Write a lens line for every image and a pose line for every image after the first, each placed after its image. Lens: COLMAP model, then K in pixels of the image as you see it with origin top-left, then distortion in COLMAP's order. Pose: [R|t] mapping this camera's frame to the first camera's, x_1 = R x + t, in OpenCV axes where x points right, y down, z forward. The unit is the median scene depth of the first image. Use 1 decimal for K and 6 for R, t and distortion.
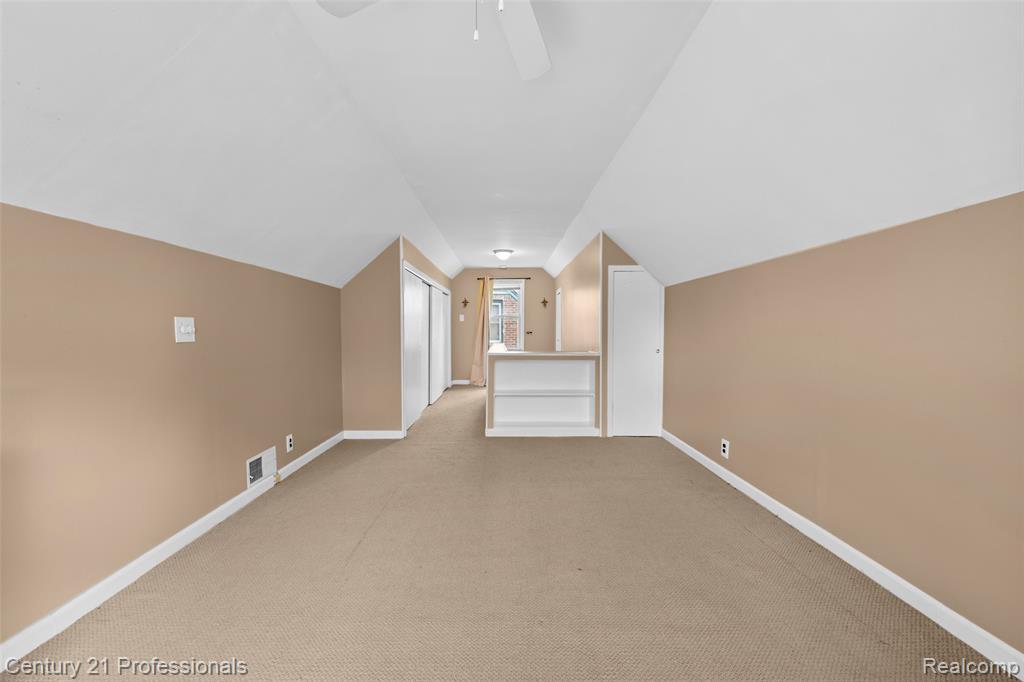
lens RADIAL K [[419.8, 0, 511.5], [0, 419.8, 338.3], [0, 0, 1]] dist [-0.003345, 0.000430]
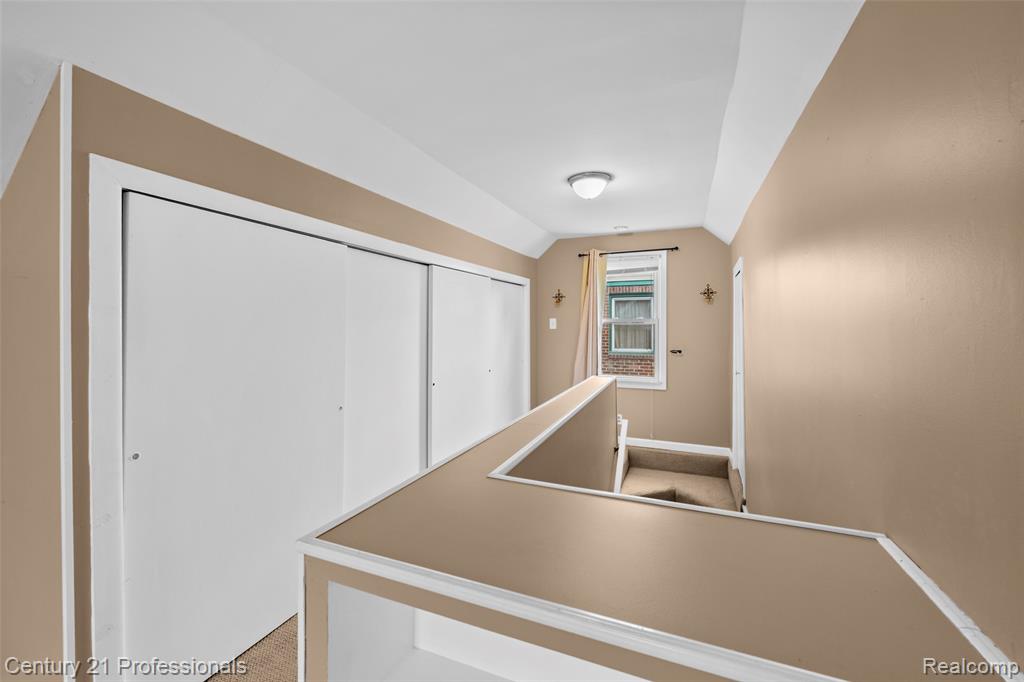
lens RADIAL K [[419.8, 0, 501.6], [0, 419.8, 326.0], [0, 0, 1]] dist [-0.003345, 0.000430]
pose [[0.915239, 0.002747, -0.402902, 0.054995], [-0.008071, 0.999901, -0.011517, -0.037961], [0.402831, 0.013793, 0.915171, 0.434425]]
